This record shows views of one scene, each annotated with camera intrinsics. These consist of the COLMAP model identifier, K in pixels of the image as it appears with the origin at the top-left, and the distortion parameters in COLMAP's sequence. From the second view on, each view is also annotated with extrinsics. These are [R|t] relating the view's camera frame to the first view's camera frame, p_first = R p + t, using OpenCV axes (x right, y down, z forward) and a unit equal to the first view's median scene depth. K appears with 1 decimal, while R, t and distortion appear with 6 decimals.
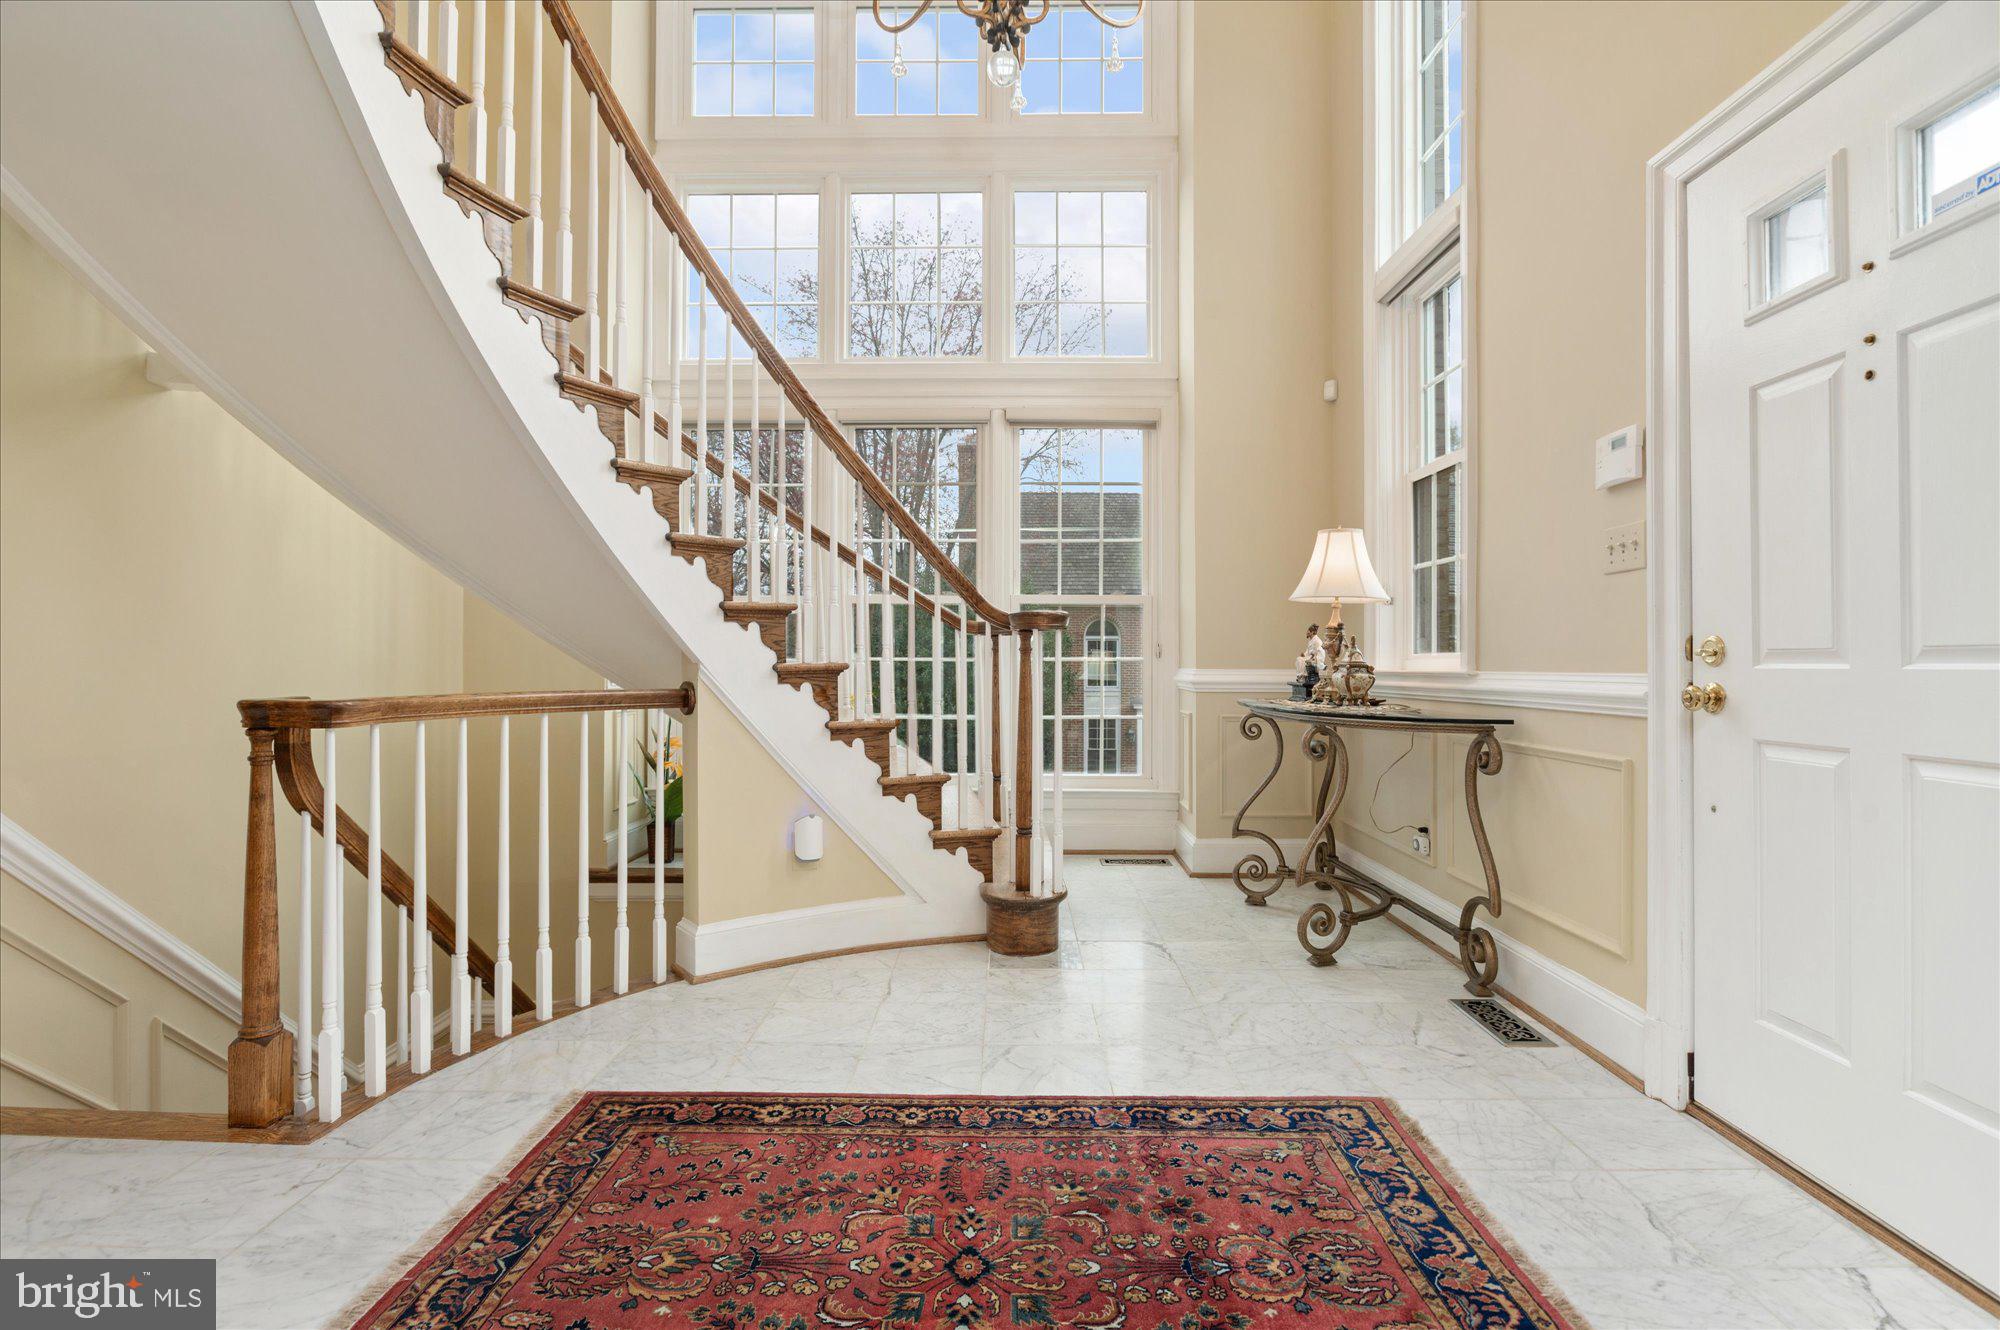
lens RADIAL K [[954.7, 0, 994.1], [0, 954.7, 631.2], [0, 0, 1]] dist [0.003931, 0.000796]
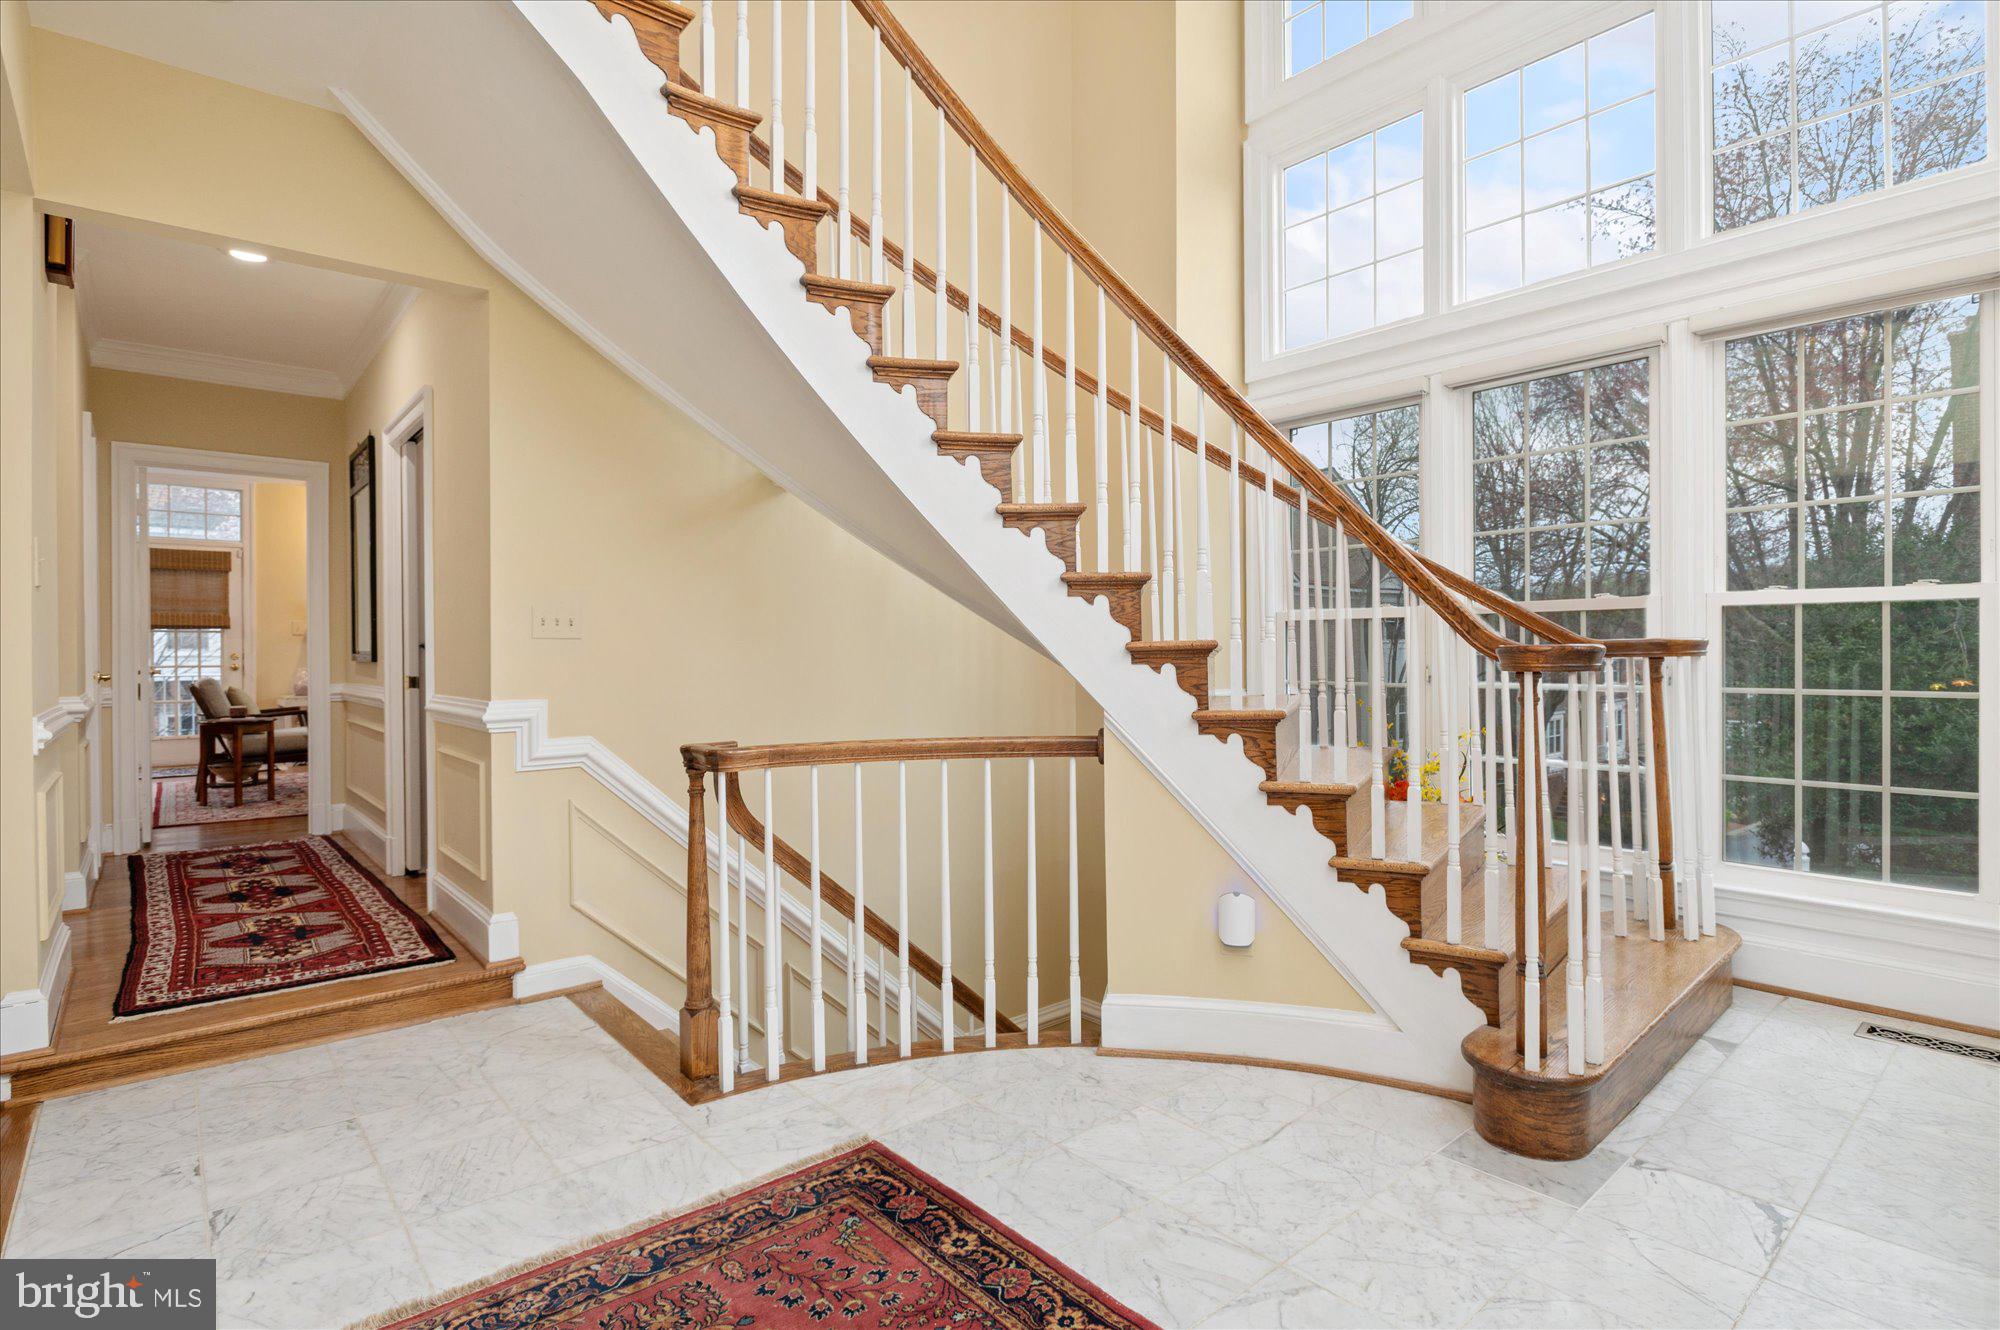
lens RADIAL K [[984.9, 0, 994.2], [0, 984.9, 639.4], [0, 0, 1]] dist [-0.004130, 0.000188]
pose [[0.674686, -0.015982, -0.737931, 0.376092], [0.031390, 0.999482, 0.007053, -0.052297], [0.737437, -0.027922, 0.674839, 0.324466]]
